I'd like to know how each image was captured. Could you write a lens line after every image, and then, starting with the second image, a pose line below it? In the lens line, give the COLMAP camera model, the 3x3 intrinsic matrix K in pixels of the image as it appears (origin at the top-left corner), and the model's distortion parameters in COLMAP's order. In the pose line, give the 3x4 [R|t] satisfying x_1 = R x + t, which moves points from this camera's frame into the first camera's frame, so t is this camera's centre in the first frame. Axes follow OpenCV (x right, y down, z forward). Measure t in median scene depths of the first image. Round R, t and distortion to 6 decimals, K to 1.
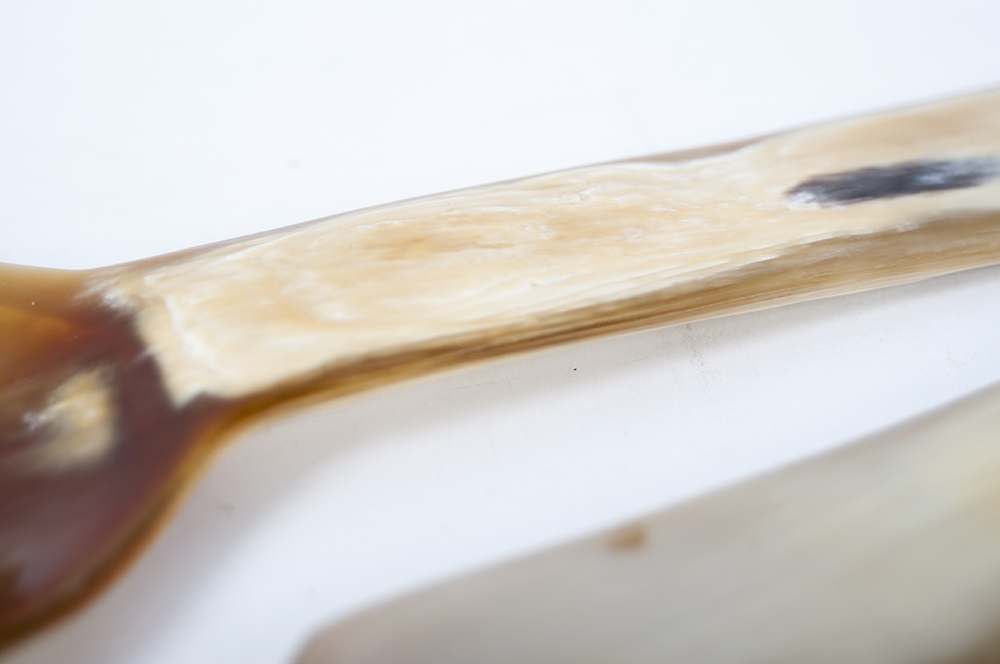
lens RADIAL K [[2149.5, 0, 500.0], [0, 2149.5, 332.0], [0, 0, 1]] dist [-0.085869, 0.143099]
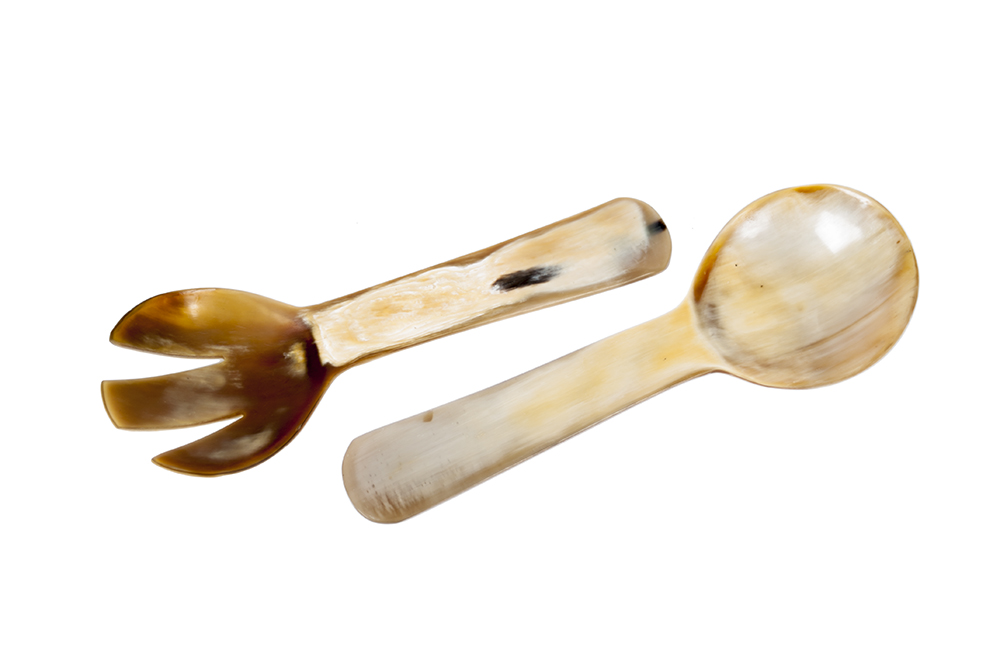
lens RADIAL K [[1321.4, 0, 500.0], [0, 1321.4, 332.0], [0, 0, 1]] dist [-0.182850, 0.014105]
pose [[0.996919, 0.078250, 0.005508, 0.151851], [-0.068410, 0.832895, 0.549187, -1.298951], [0.038386, -0.547871, 0.835681, -0.943392]]
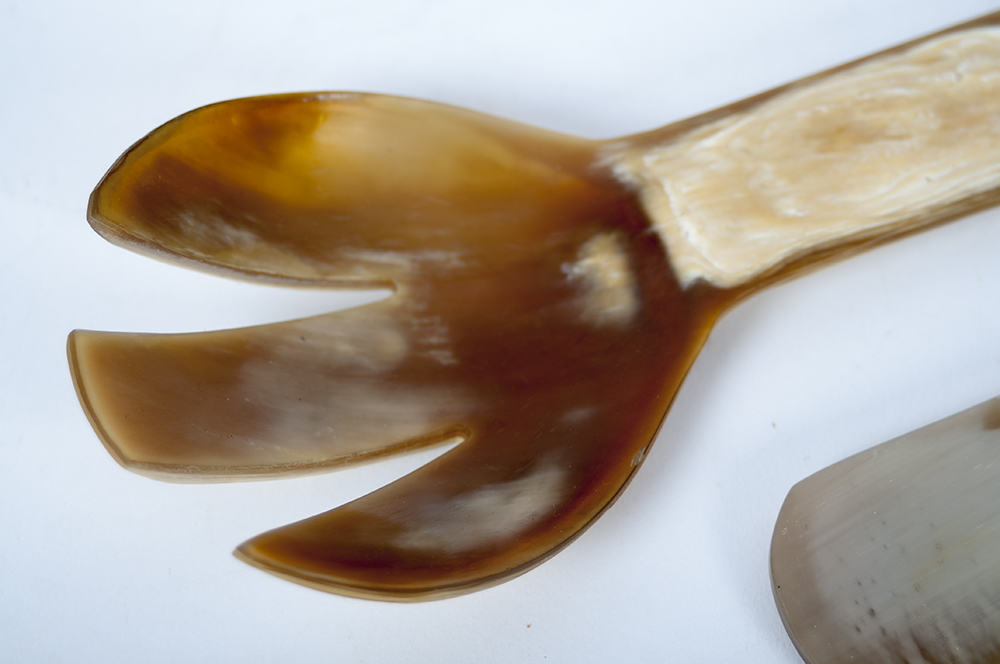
lens RADIAL K [[2149.5, 0, 500.0], [0, 2149.5, 332.0], [0, 0, 1]] dist [-0.085869, 0.143099]
pose [[0.999214, 0.039628, -0.000441, -0.252419], [-0.034850, 0.883928, 0.466323, -0.562876], [0.018869, -0.465941, 0.884614, -0.265431]]
